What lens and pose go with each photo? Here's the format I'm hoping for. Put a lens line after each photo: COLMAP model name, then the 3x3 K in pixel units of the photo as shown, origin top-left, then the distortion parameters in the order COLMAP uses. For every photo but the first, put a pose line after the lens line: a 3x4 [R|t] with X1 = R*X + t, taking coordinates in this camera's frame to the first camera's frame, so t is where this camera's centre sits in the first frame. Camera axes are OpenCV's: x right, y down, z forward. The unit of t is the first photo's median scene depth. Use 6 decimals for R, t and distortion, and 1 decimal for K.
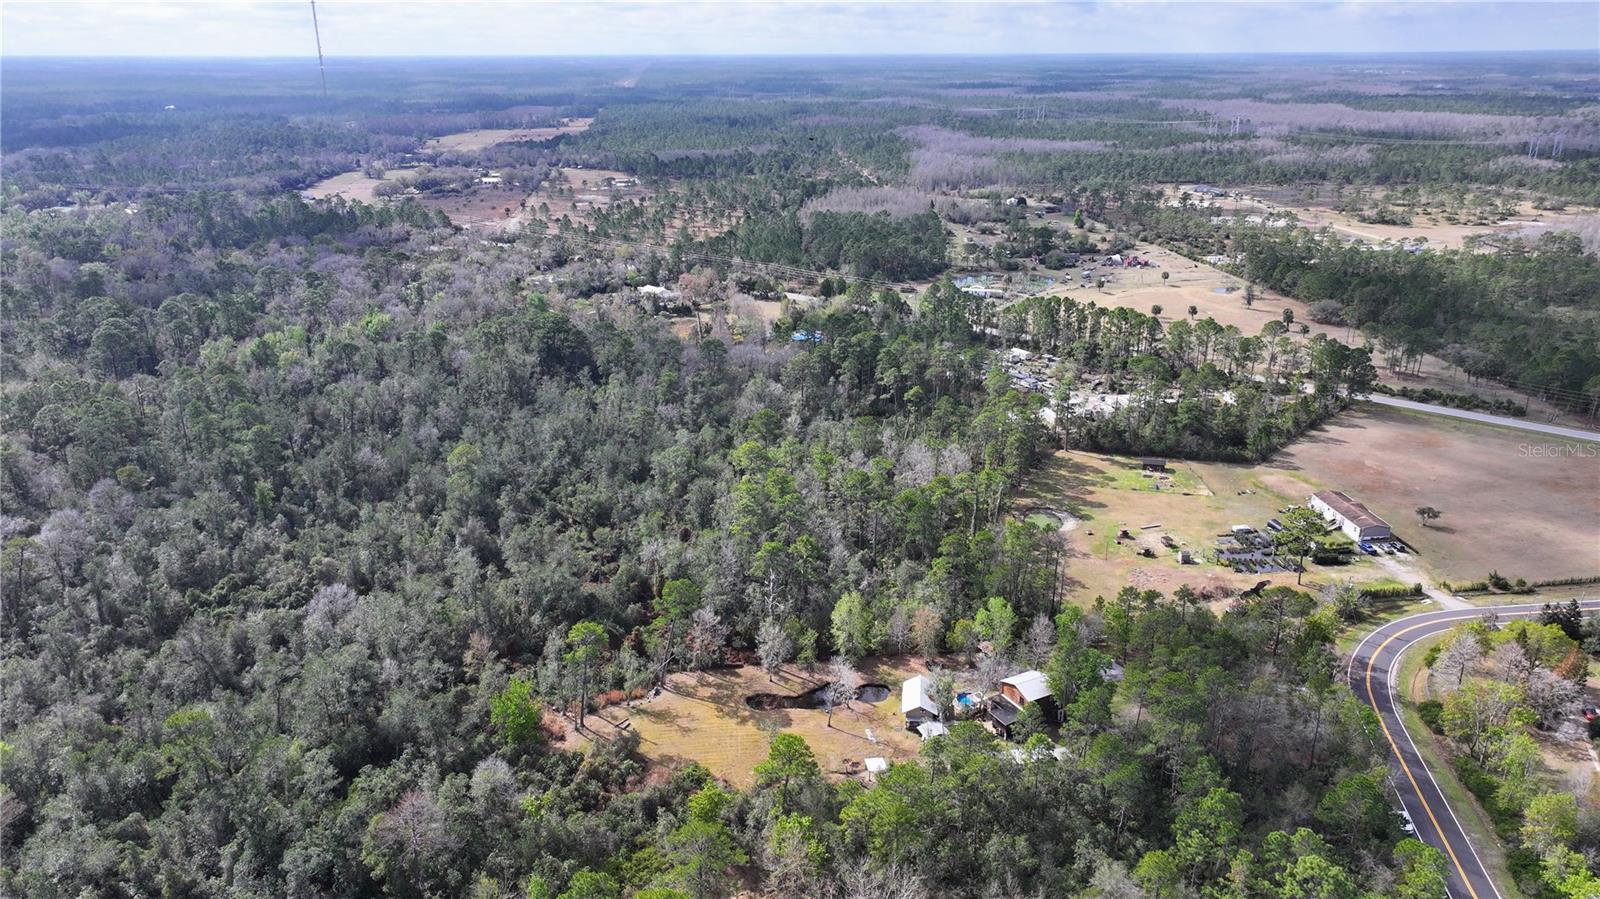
lens RADIAL K [[1082.7, 0, 800.9], [0, 1082.7, 451.4], [0, 0, 1]] dist [0.002485, -0.008623]
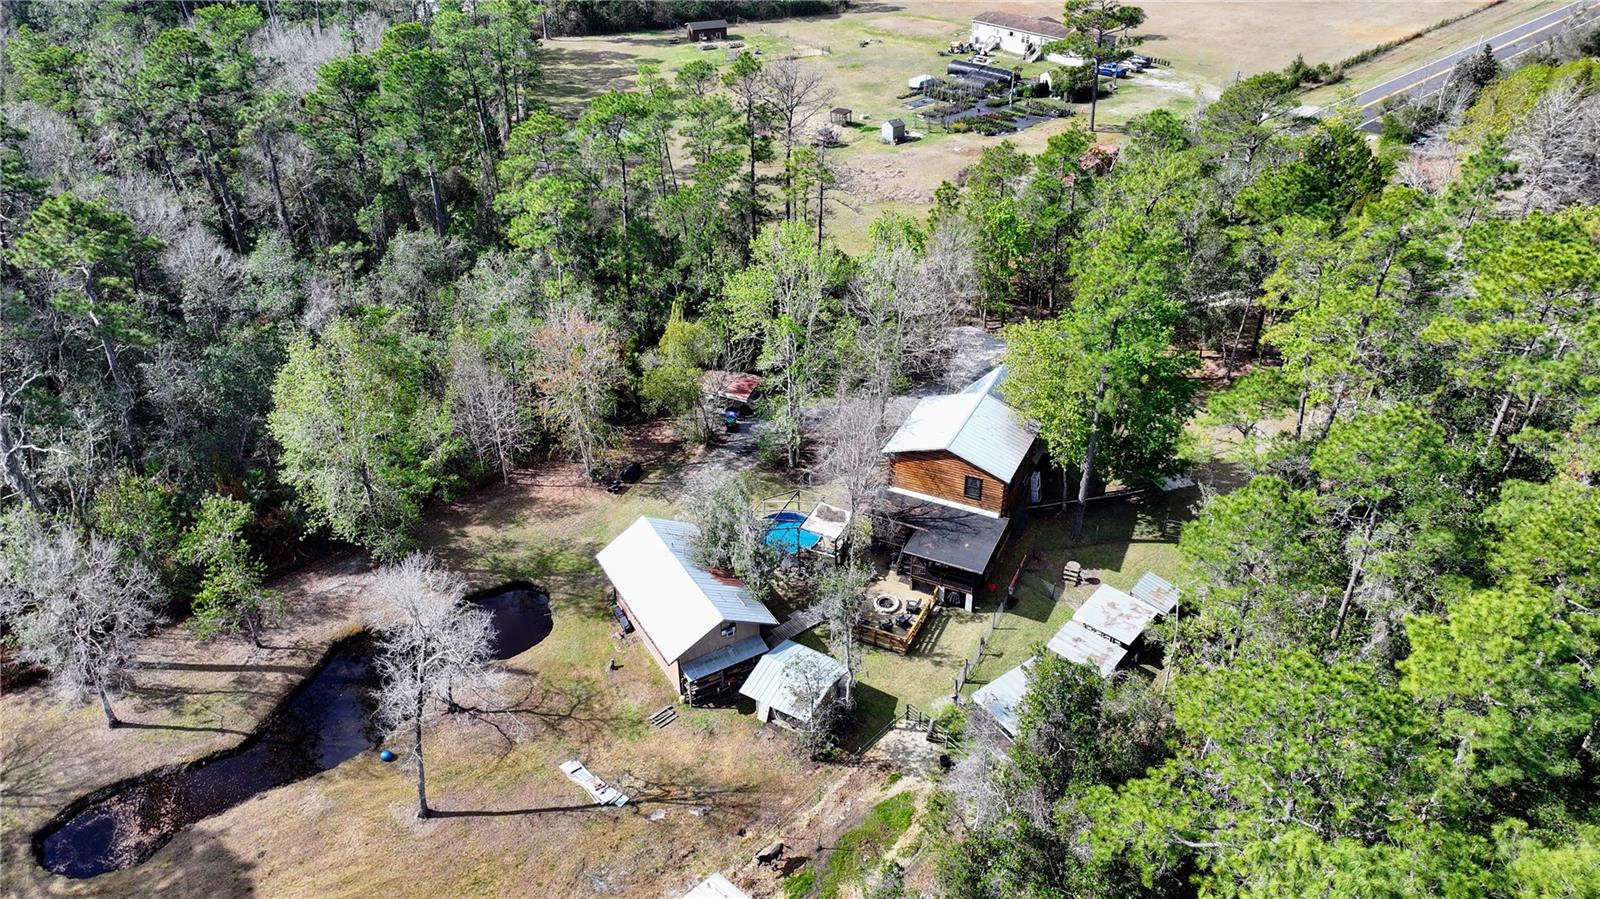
lens RADIAL K [[1082.7, 0, 790.9], [0, 1082.7, 438.5], [0, 0, 1]] dist [0.002485, -0.008623]
pose [[0.798688, -0.309185, 0.516239, -0.009931], [0.192027, 0.944005, 0.268290, 0.104989], [-0.570284, -0.115148, 0.813337, 0.694727]]
